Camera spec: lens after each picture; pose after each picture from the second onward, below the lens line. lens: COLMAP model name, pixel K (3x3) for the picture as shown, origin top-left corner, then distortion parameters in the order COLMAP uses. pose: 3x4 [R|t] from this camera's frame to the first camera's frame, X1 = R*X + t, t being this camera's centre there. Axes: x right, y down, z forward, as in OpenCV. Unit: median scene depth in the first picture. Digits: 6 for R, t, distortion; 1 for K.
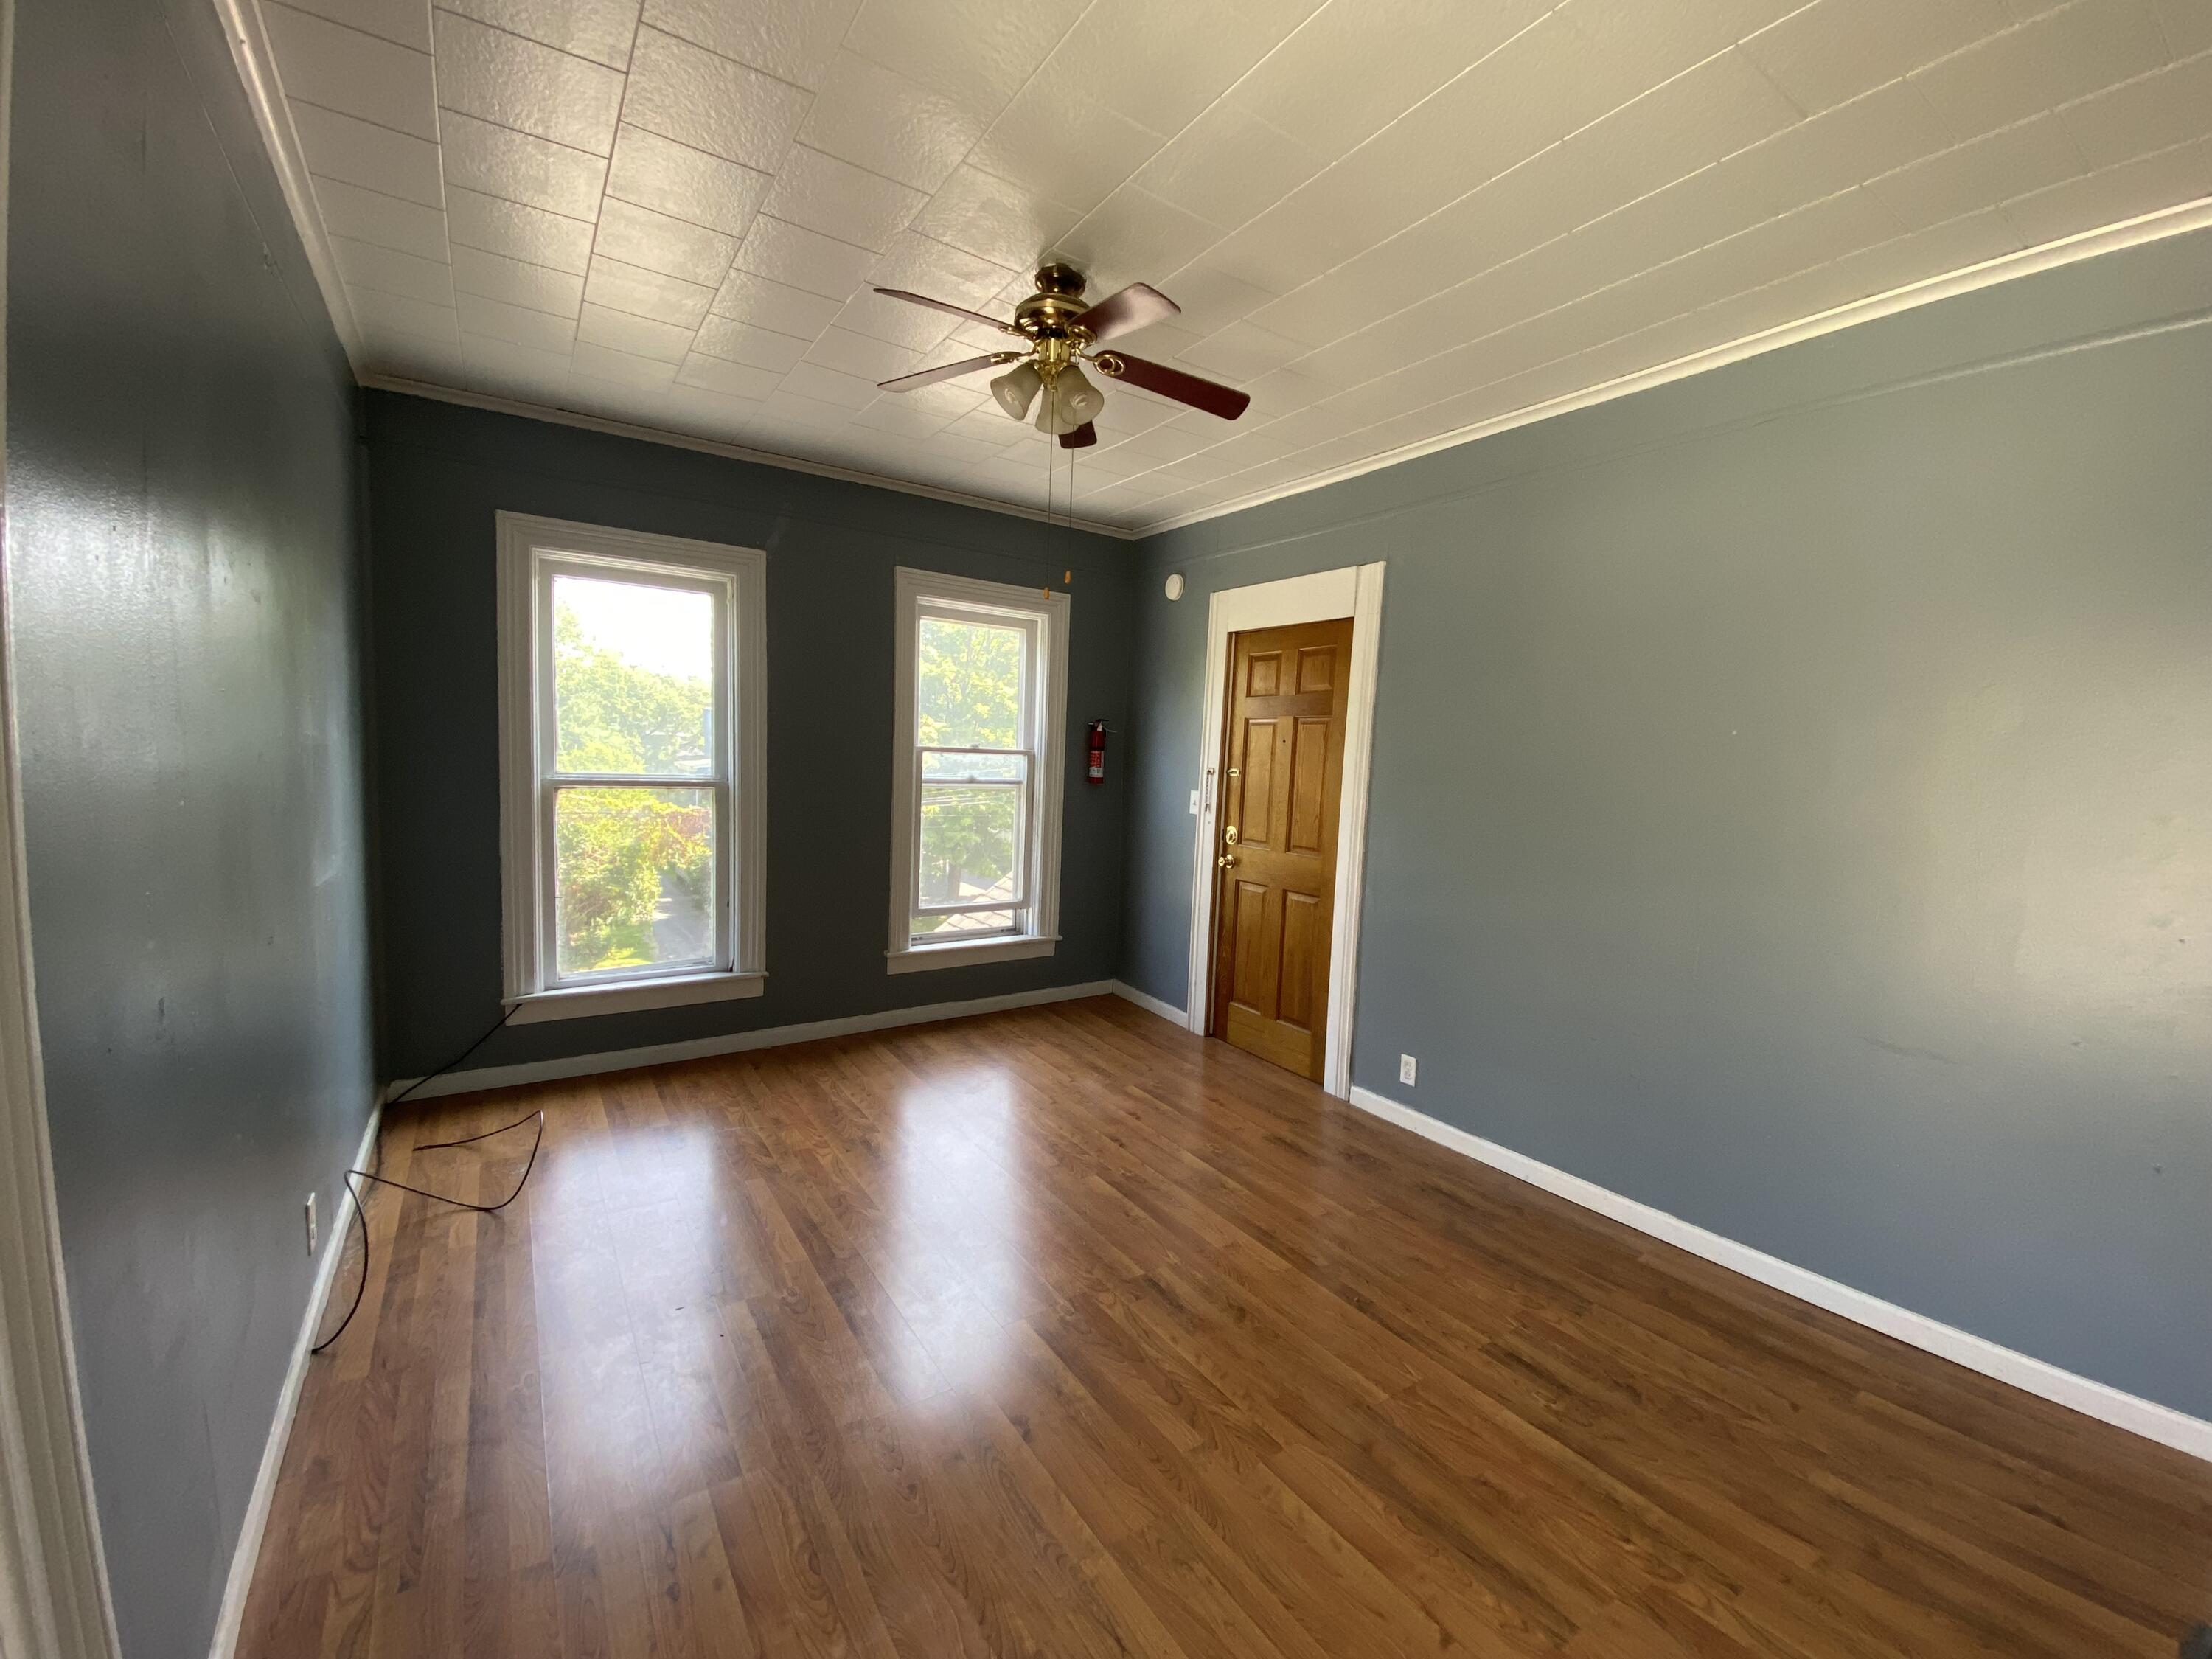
lens RADIAL K [[893.2, 0, 1106.0], [0, 893.2, 829.5], [0, 0, 1]] dist [-0.013002, -0.012031]
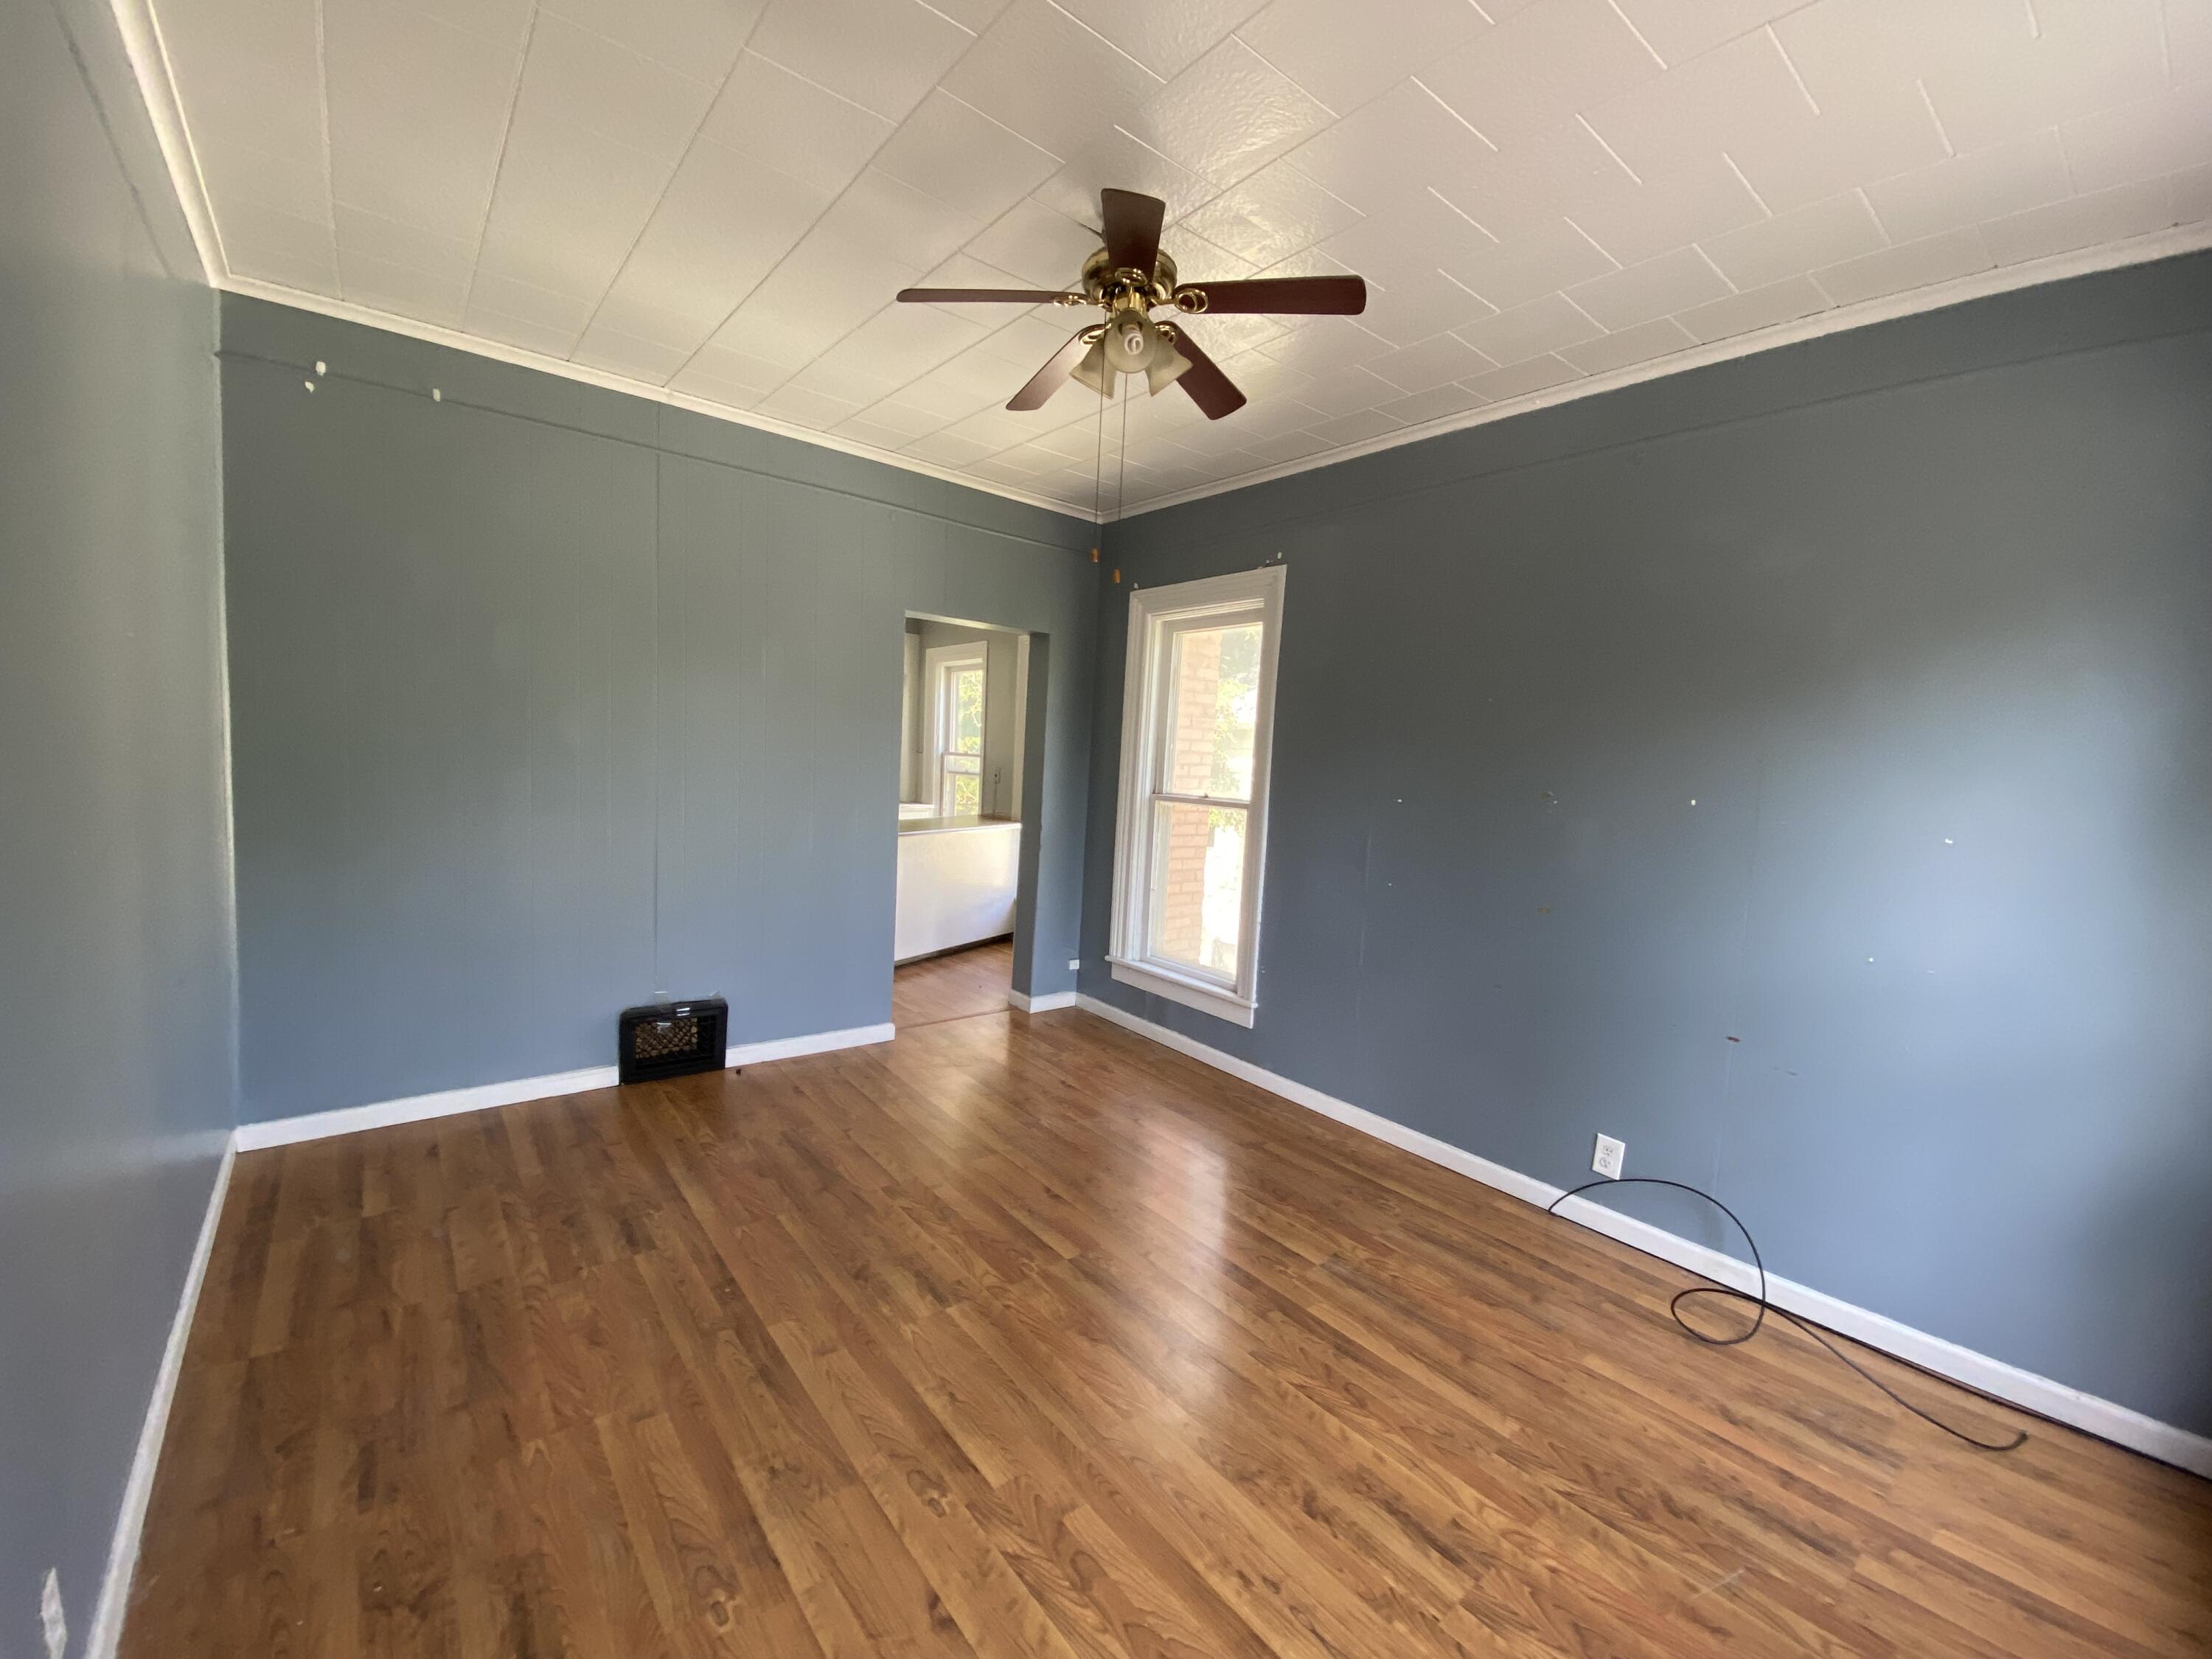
lens RADIAL K [[893.2, 0, 1106.0], [0, 893.2, 829.5], [0, 0, 1]] dist [-0.013002, -0.012031]
pose [[-0.992495, -0.080577, -0.091989, 0.003795], [-0.095047, 0.981588, 0.165682, -0.155271], [0.076945, 0.173181, -0.981880, 1.866298]]
